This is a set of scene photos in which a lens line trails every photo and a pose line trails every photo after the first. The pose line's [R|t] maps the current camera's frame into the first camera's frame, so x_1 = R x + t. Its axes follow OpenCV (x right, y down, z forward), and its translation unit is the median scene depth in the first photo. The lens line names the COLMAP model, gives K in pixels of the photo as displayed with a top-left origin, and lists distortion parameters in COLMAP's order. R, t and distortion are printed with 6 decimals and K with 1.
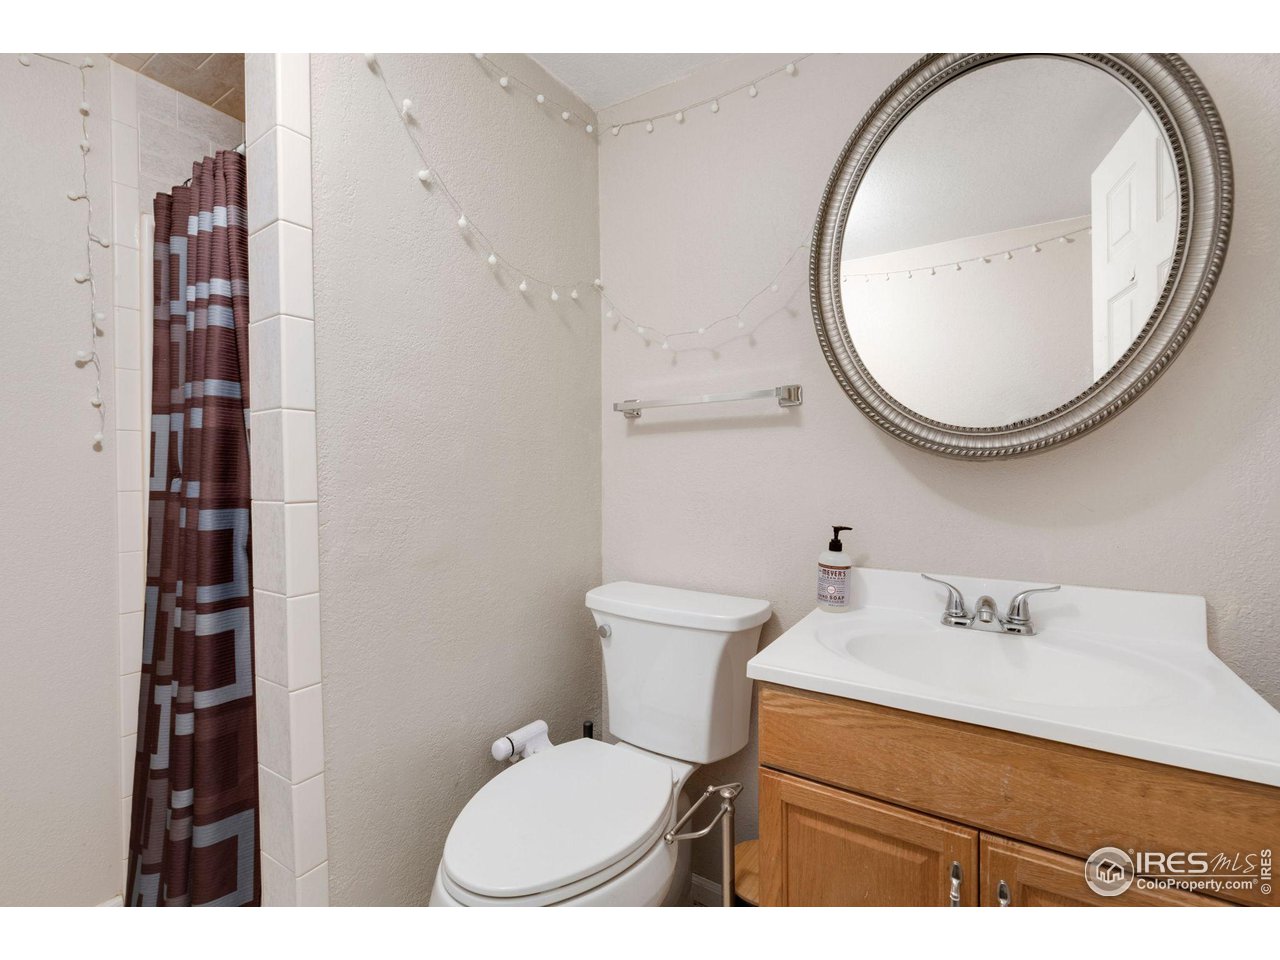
lens RADIAL K [[558.0, 0, 644.0], [0, 558.0, 472.0], [0, 0, 1]] dist [0.002233, -0.000889]
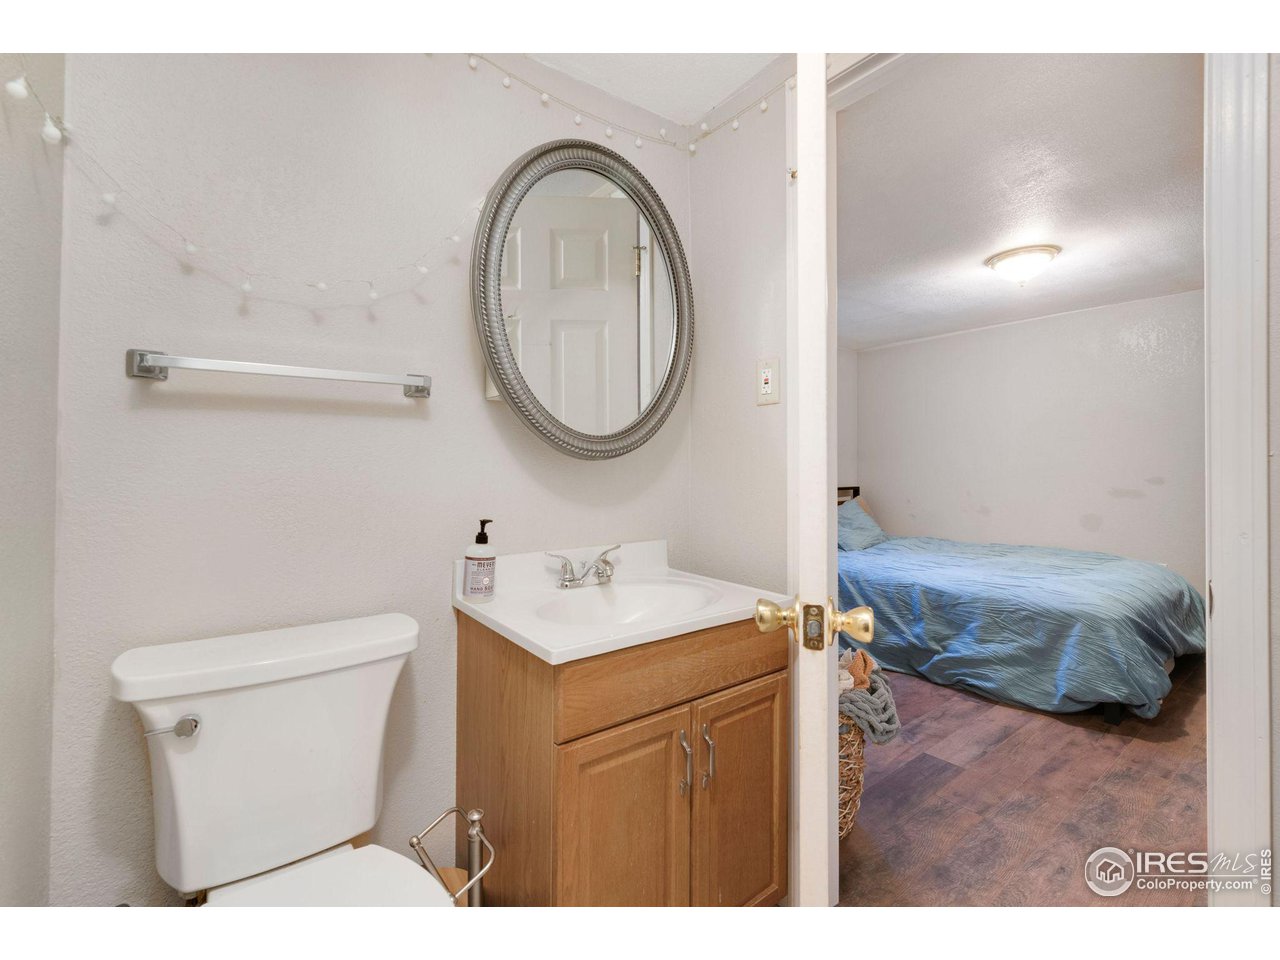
lens RADIAL K [[558.0, 0, 646.5], [0, 558.0, 461.0], [0, 0, 1]] dist [0.002233, -0.000889]
pose [[0.339887, 0.013568, 0.940368, -0.565247], [-0.000700, 0.999899, -0.014175, 0.001911], [-0.940466, 0.004160, 0.339862, 0.372934]]
